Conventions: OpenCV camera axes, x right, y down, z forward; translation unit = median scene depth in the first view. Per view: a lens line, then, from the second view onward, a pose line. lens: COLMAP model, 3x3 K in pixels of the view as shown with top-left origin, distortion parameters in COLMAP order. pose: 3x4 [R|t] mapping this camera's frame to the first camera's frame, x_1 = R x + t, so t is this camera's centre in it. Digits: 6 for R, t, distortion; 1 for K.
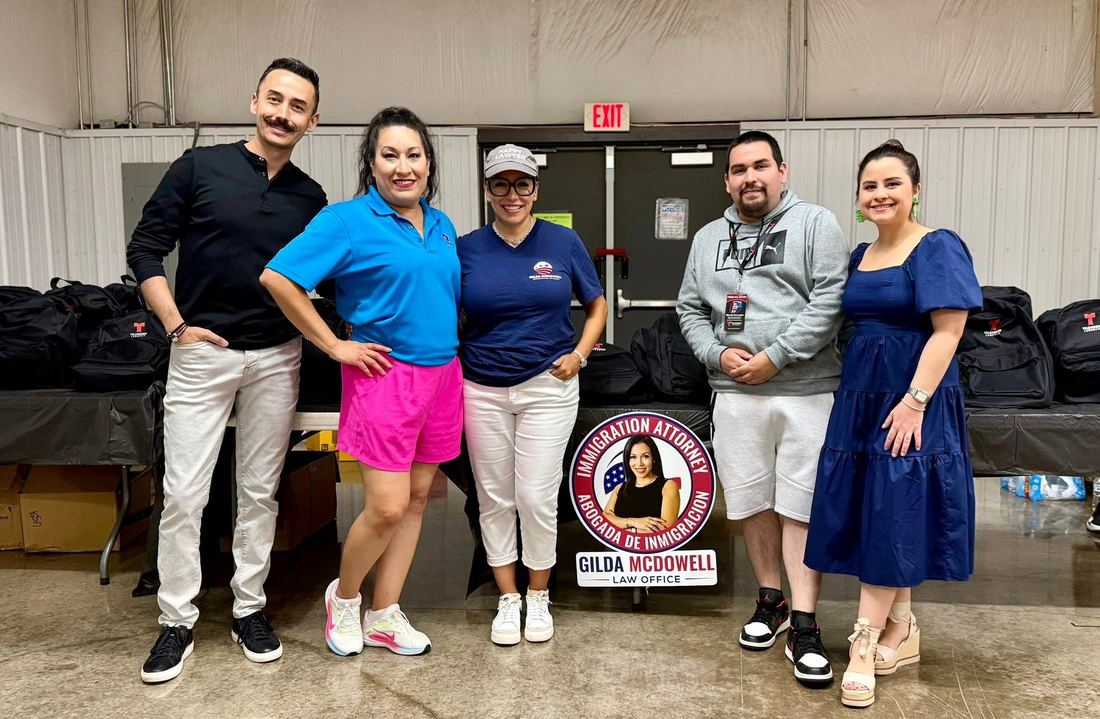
lens RADIAL K [[867.4, 0, 550.6], [0, 867.4, 358.4], [0, 0, 1]] dist [0.134693, -0.217197]
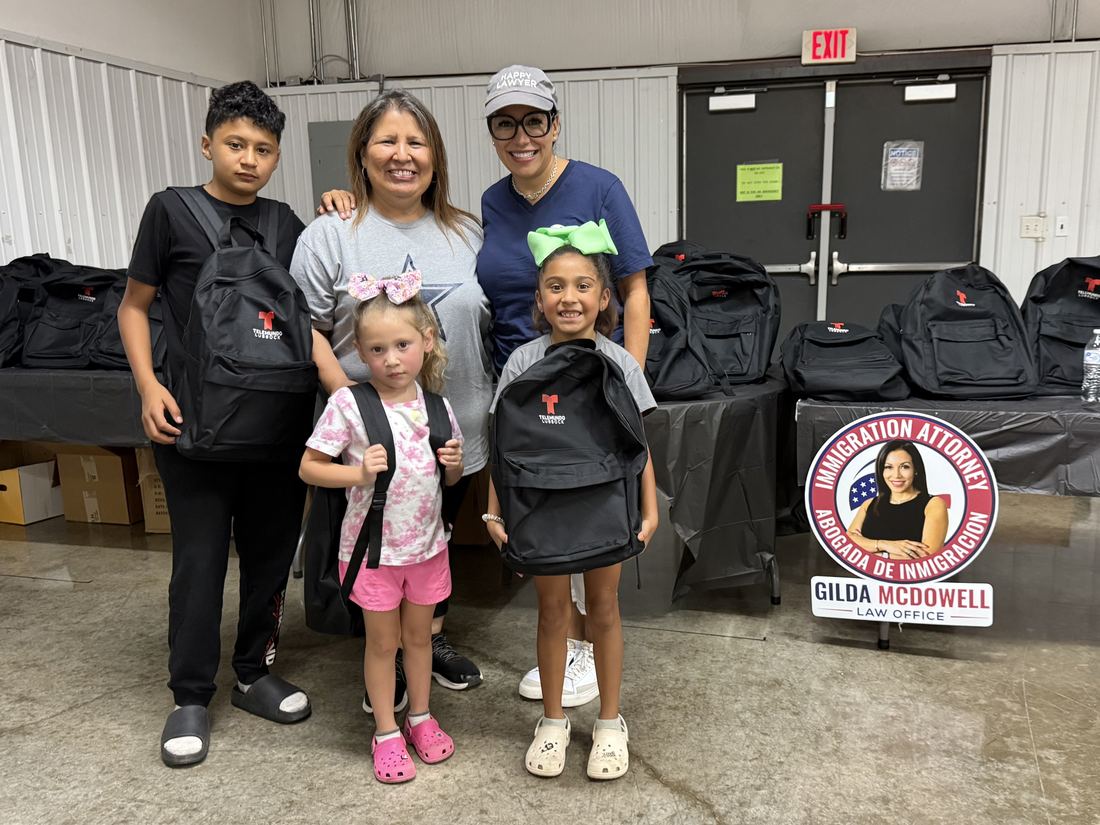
lens RADIAL K [[864.6, 0, 550.0], [0, 864.6, 412.5], [0, 0, 1]] dist [0.154810, -0.203829]
pose [[0.981338, 0.029497, -0.190017, -0.060816], [-0.009067, 0.994164, 0.107500, -0.022943], [0.192079, -0.103771, 0.975878, 0.141345]]
